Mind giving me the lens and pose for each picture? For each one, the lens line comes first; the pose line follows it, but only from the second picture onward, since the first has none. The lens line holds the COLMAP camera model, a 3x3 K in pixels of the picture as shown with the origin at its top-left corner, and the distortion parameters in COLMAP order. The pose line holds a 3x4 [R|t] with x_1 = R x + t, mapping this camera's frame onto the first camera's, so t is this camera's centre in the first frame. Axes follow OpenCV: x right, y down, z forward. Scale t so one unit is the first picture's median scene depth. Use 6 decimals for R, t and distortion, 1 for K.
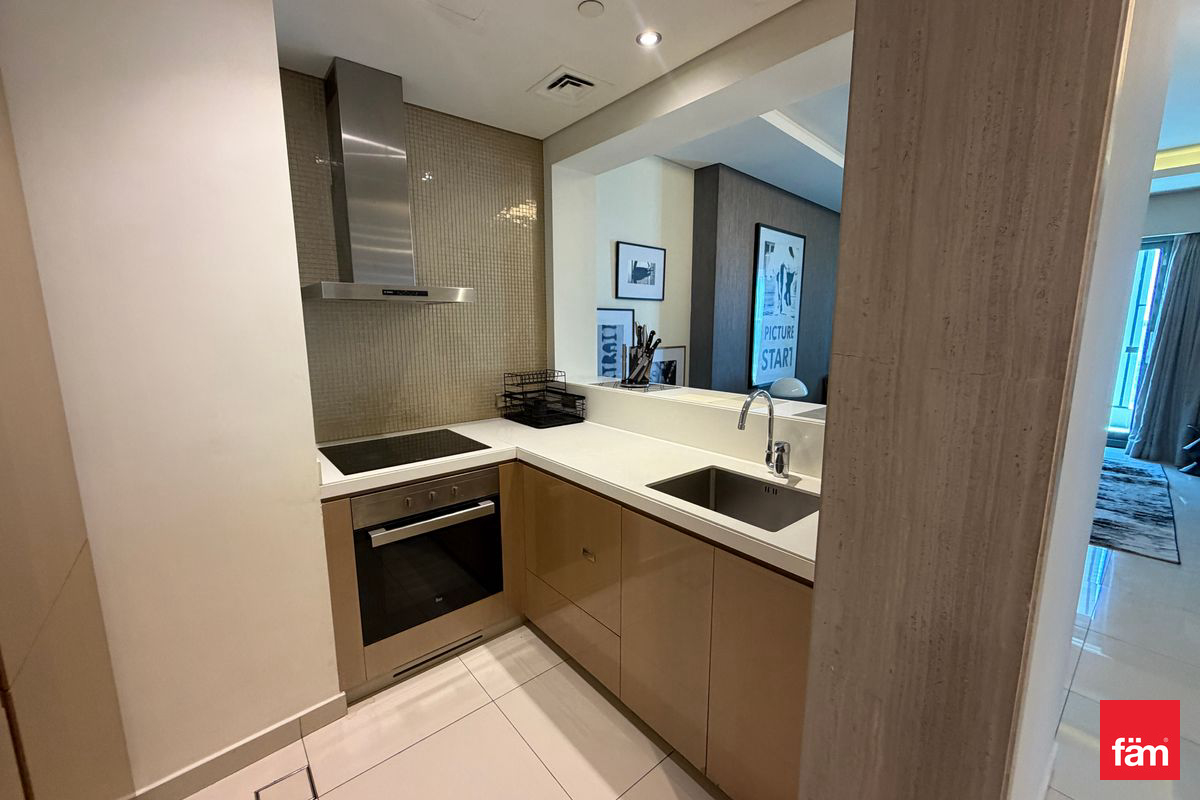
lens RADIAL K [[477.9, 0, 597.0], [0, 477.9, 399.2], [0, 0, 1]] dist [0.000343, -0.000209]
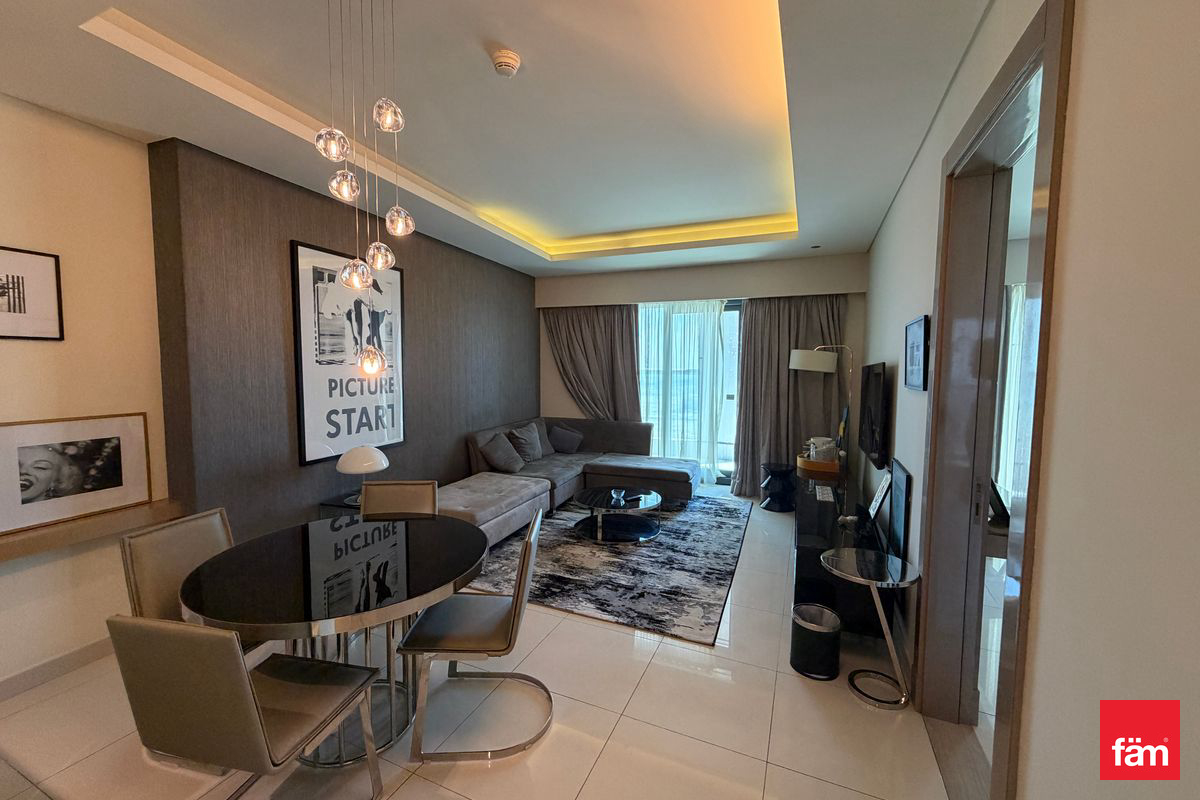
lens RADIAL K [[477.9, 0, 597.0], [0, 477.9, 399.2], [0, 0, 1]] dist [0.000343, -0.000209]
pose [[0.895944, -0.022709, 0.443586, 0.429206], [0.061524, 0.995410, -0.073307, -0.045138], [-0.439886, 0.092970, 0.893229, 0.167128]]
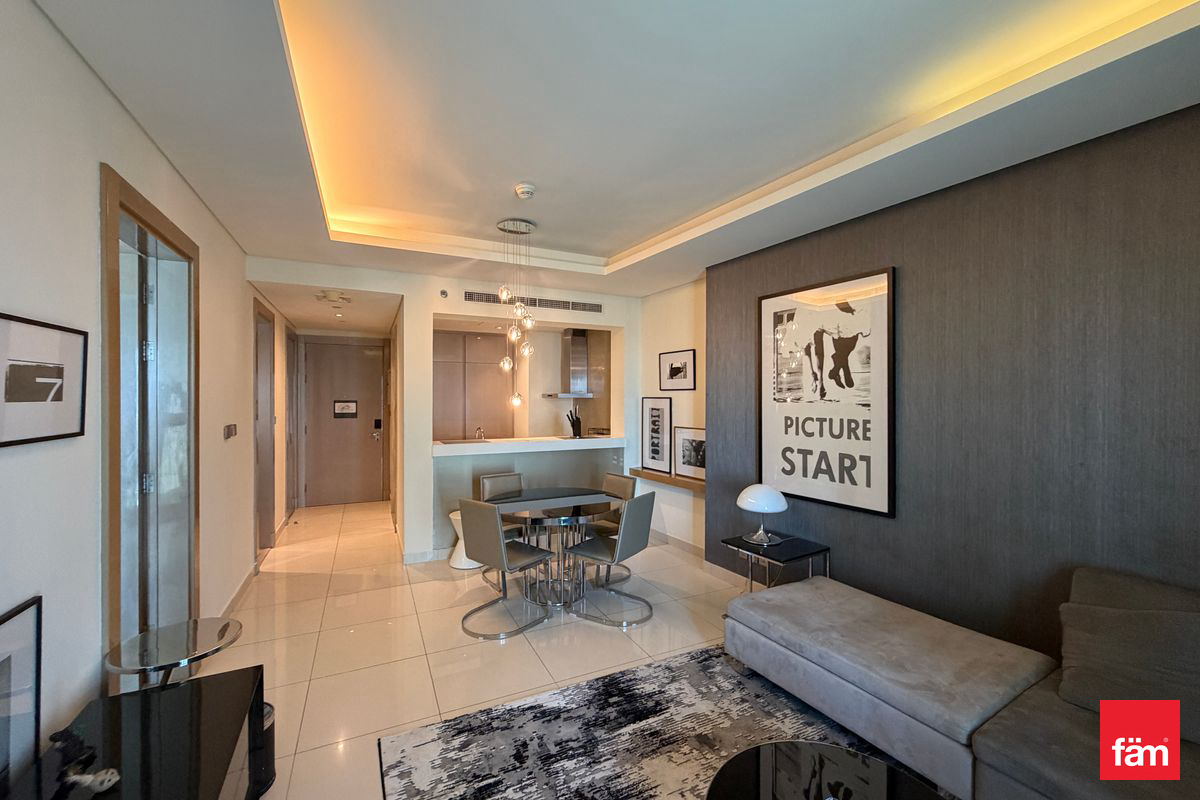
lens RADIAL K [[477.9, 0, 597.0], [0, 477.9, 399.2], [0, 0, 1]] dist [0.000343, -0.000209]
pose [[-0.238784, 0.005964, -0.971054, 1.262667], [-0.155067, 0.986915, 0.044193, -0.181260], [0.958612, 0.161131, -0.234735, 0.961342]]
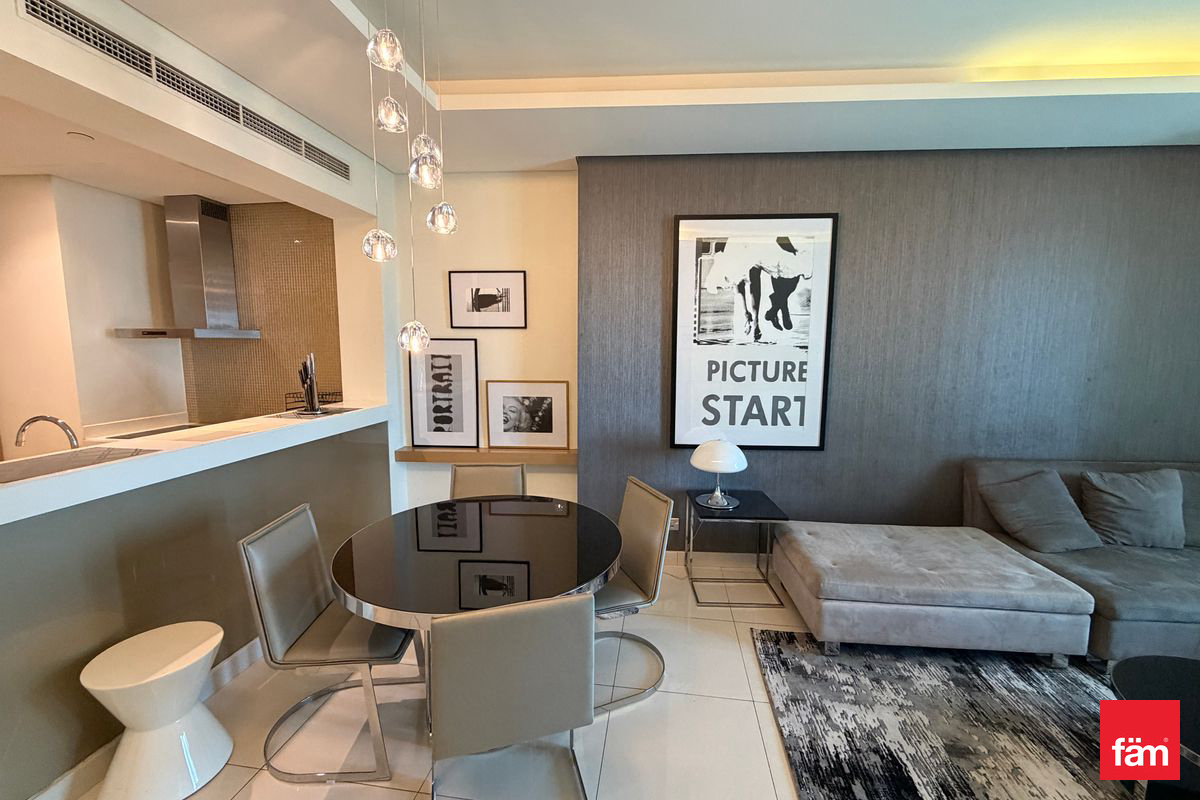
lens RADIAL K [[477.9, 0, 597.0], [0, 477.9, 399.2], [0, 0, 1]] dist [0.000343, -0.000209]
pose [[0.671820, 0.090109, -0.735213, 0.813274], [-0.125218, 0.992103, 0.007173, -0.090746], [0.730054, 0.087243, 0.677798, 0.464417]]
